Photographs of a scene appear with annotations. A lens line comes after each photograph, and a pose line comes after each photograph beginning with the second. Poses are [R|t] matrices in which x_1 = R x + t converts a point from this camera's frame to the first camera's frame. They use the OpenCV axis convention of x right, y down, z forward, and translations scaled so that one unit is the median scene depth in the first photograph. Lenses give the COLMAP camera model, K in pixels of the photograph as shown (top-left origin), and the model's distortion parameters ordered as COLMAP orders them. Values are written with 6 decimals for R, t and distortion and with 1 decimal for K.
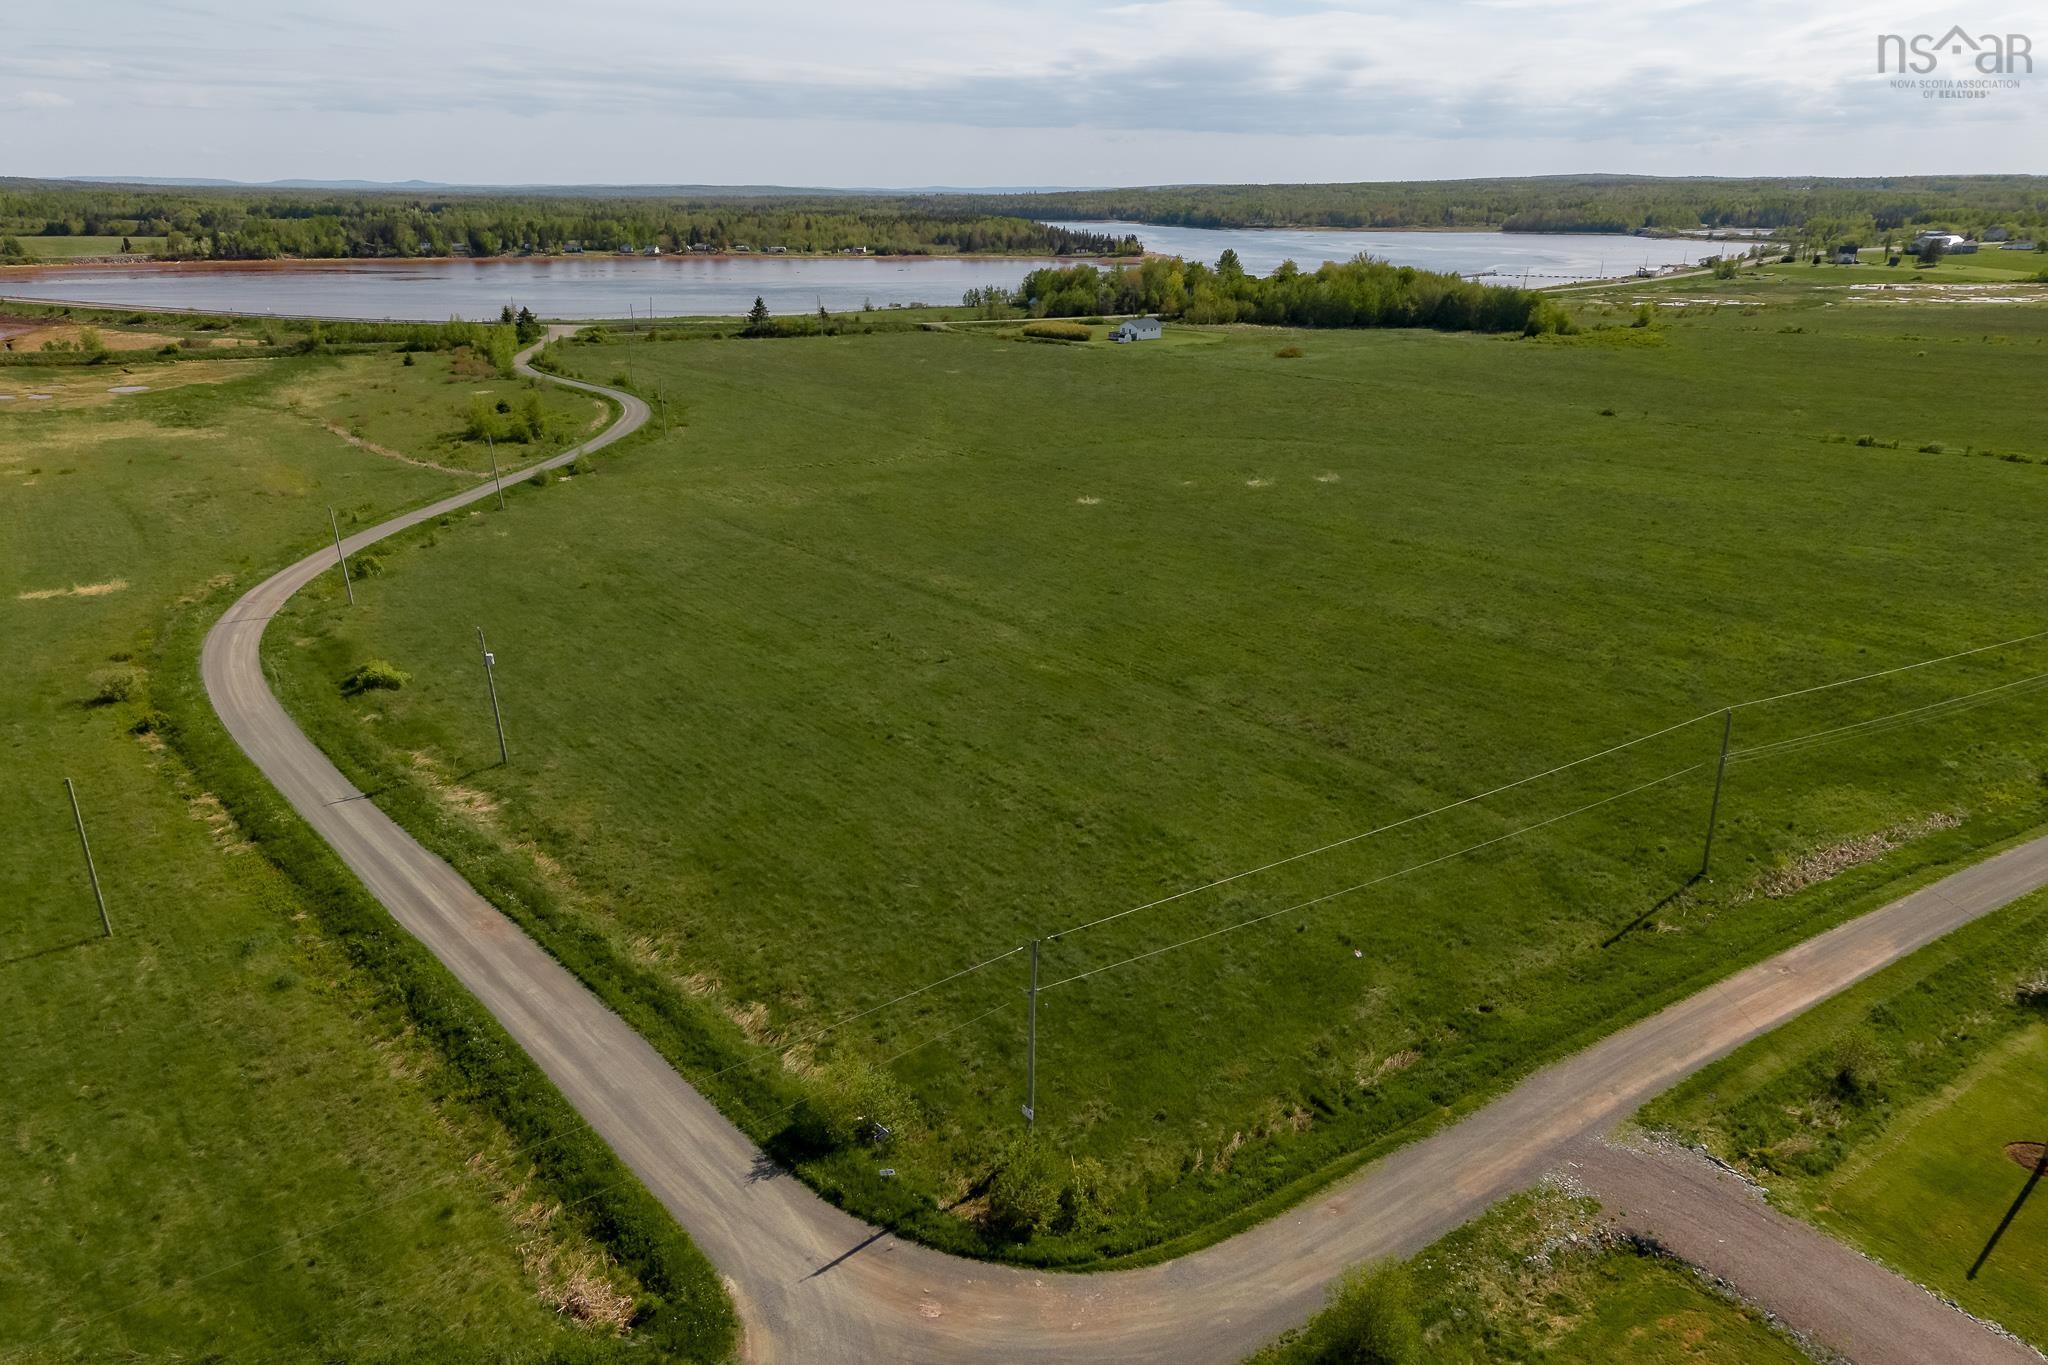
lens RADIAL K [[1351.7, 0, 1022.8], [0, 1351.7, 690.0], [0, 0, 1]] dist [0.052396, -0.031884]
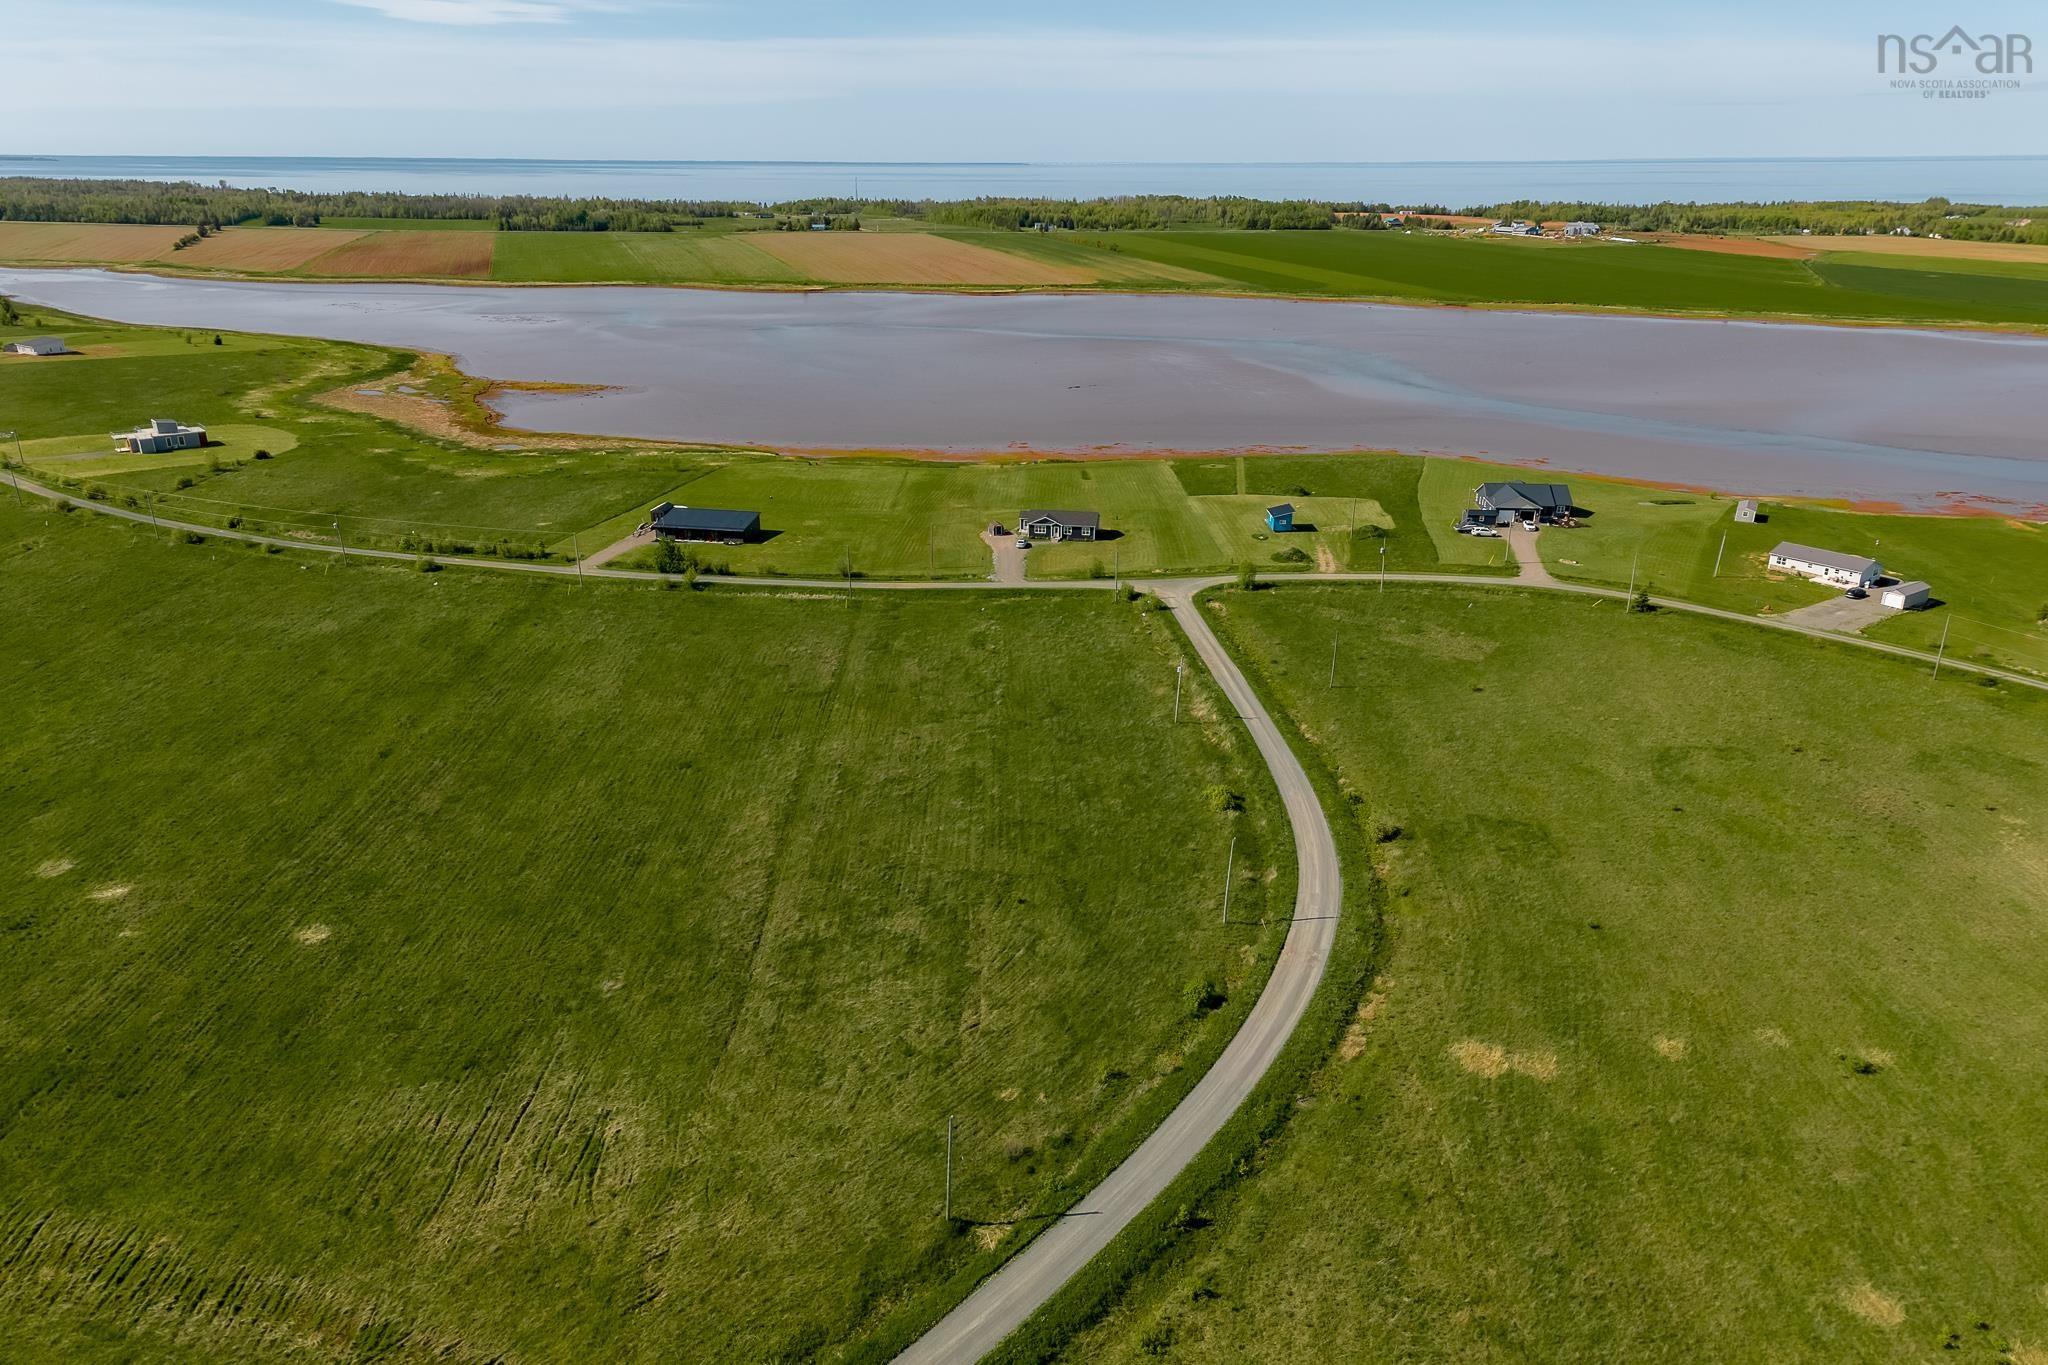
lens RADIAL K [[1351.7, 0, 1022.0], [0, 1351.7, 691.2], [0, 0, 1]] dist [0.052396, -0.031884]
pose [[-0.806751, -0.214705, 0.550503, -1.087751], [0.201984, 0.775325, 0.598392, -1.031868], [-0.555297, 0.593946, -0.582128, 1.919323]]
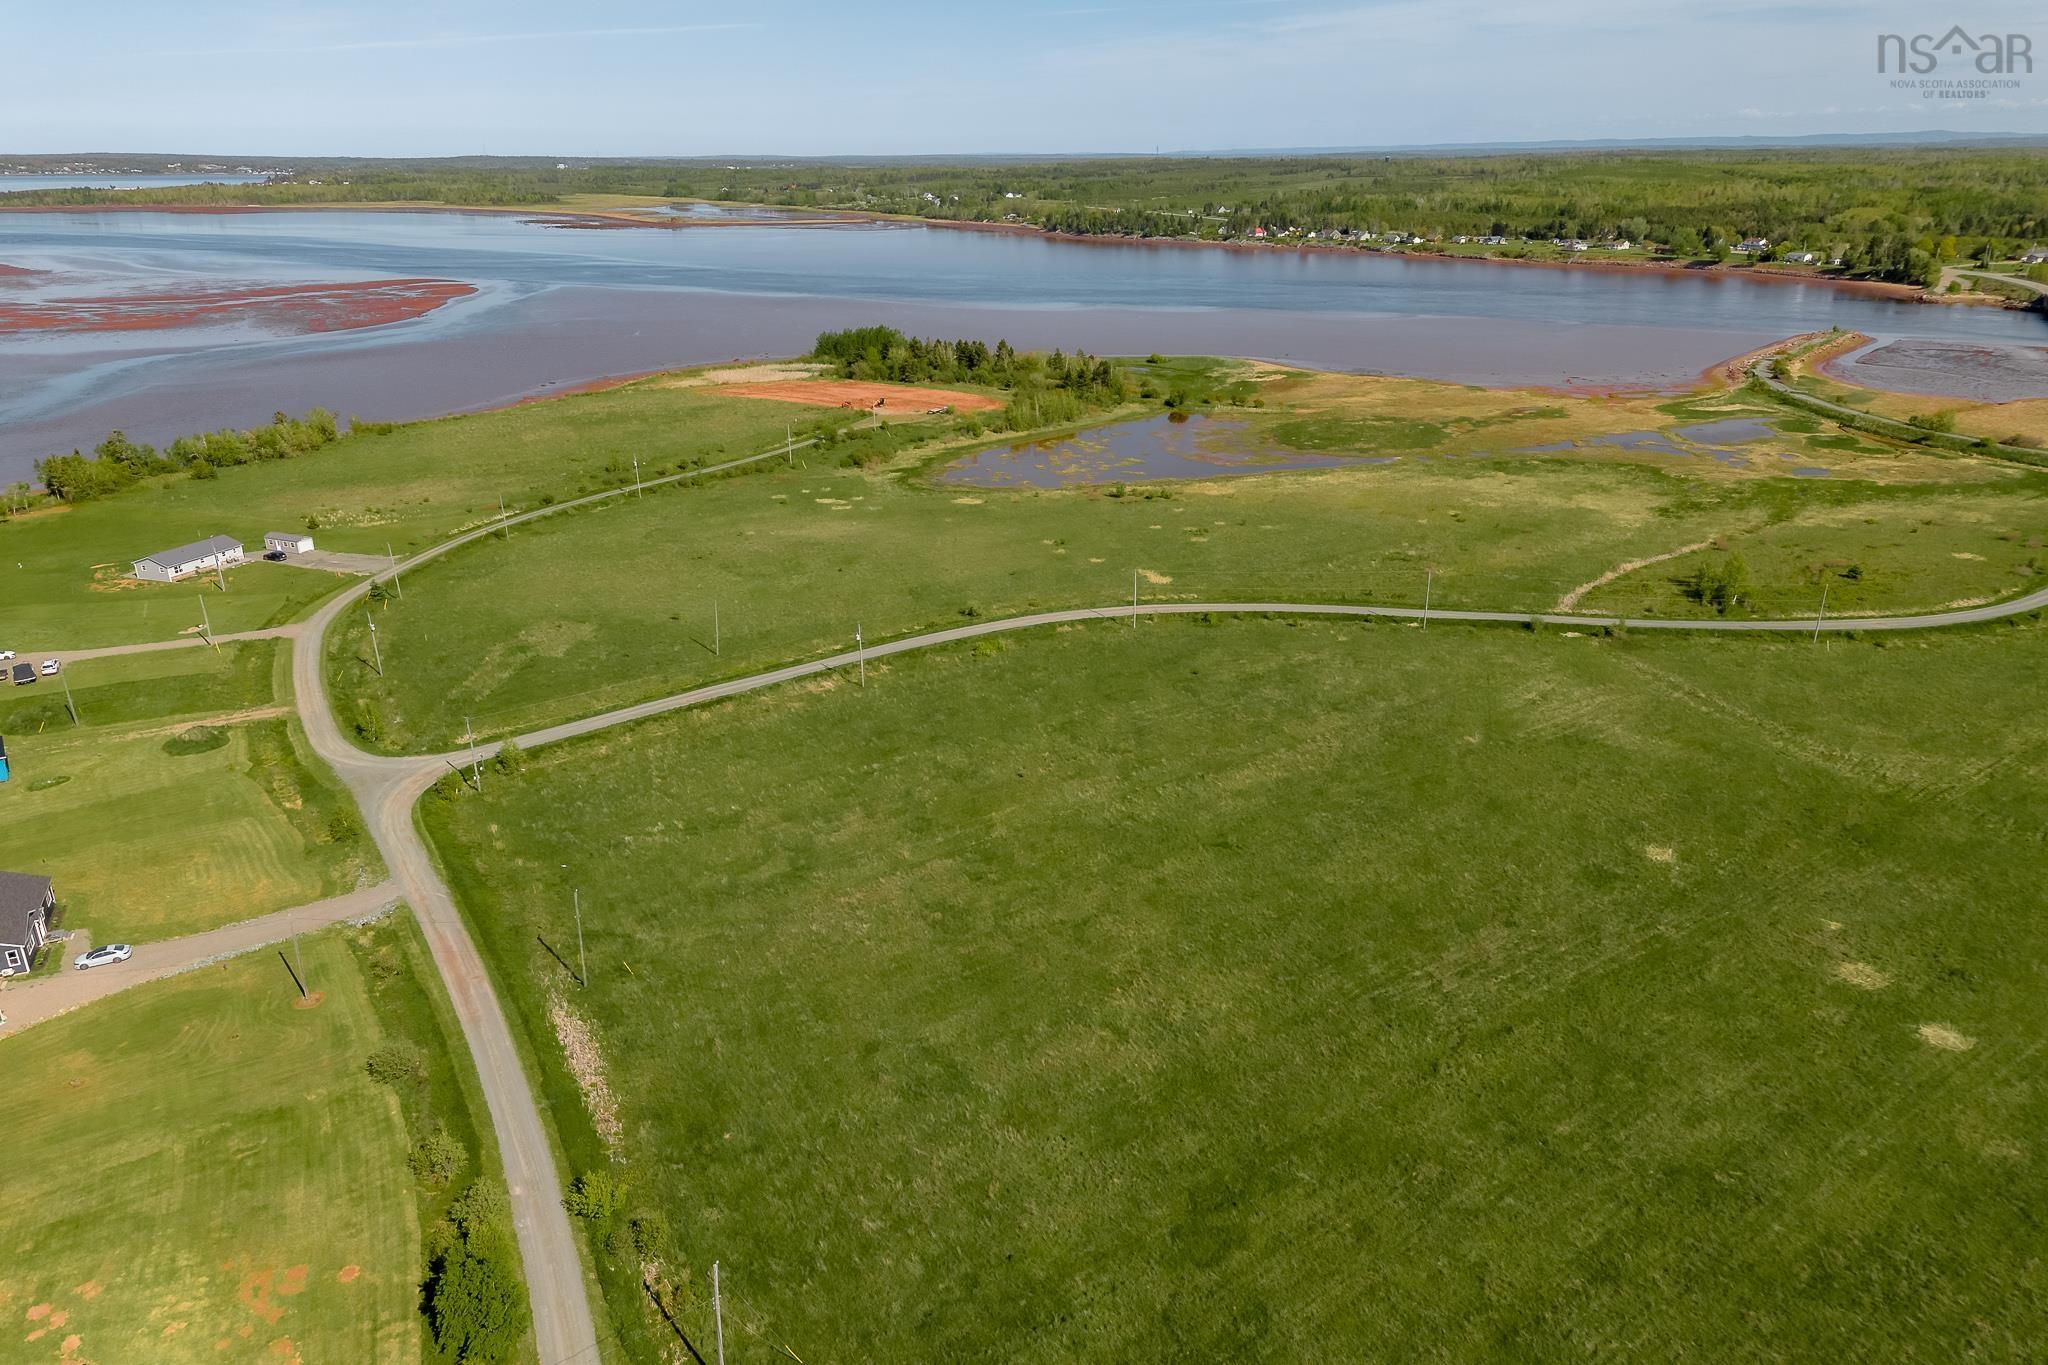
lens RADIAL K [[1351.7, 0, 1019.2], [0, 1351.7, 675.3], [0, 0, 1]] dist [0.052396, -0.031884]
pose [[-0.026682, 0.358127, -0.933292, 1.333194], [-0.337622, 0.875535, 0.345616, -0.656366], [0.940904, 0.324321, 0.097551, 0.872627]]
